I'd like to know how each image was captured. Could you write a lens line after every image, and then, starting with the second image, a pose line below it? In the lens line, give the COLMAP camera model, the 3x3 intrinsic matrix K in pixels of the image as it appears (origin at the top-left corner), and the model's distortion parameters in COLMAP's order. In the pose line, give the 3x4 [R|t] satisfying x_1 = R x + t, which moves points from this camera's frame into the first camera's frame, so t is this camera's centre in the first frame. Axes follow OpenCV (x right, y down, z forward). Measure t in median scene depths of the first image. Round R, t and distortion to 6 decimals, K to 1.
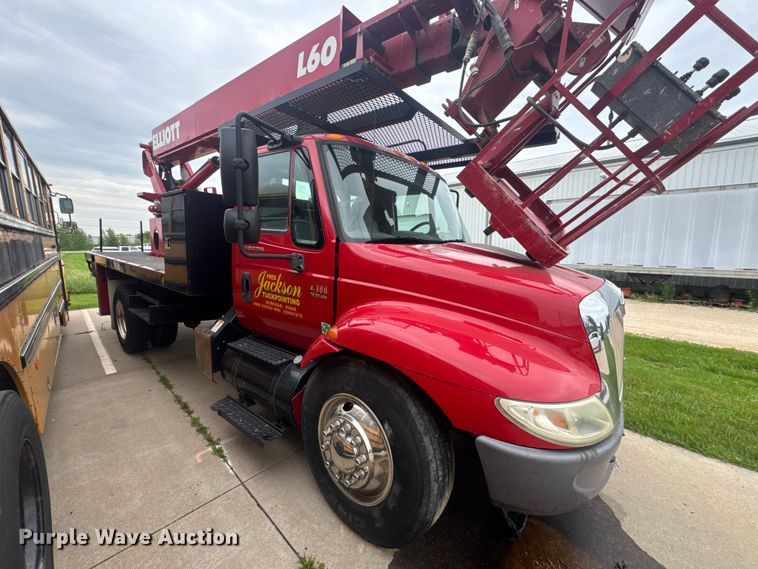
lens RADIAL K [[300.7, 0, 378.5], [0, 300.7, 279.8], [0, 0, 1]] dist [-0.004066, -0.000037]
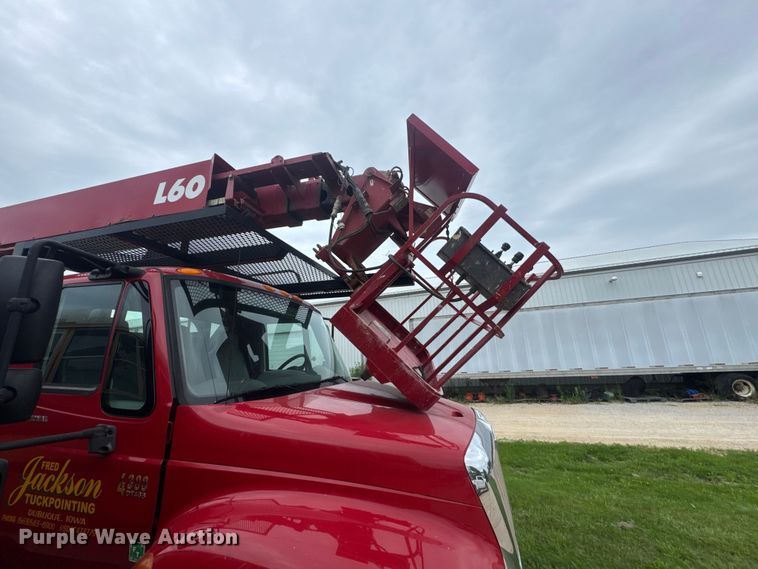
lens RADIAL K [[300.7, 0, 378.5], [0, 300.7, 279.8], [0, 0, 1]] dist [-0.004066, -0.000037]
pose [[0.922622, 0.045535, 0.383009, 0.024778], [0.099669, 0.931135, -0.350791, -0.086563], [-0.372606, 0.361821, 0.854547, 0.059895]]
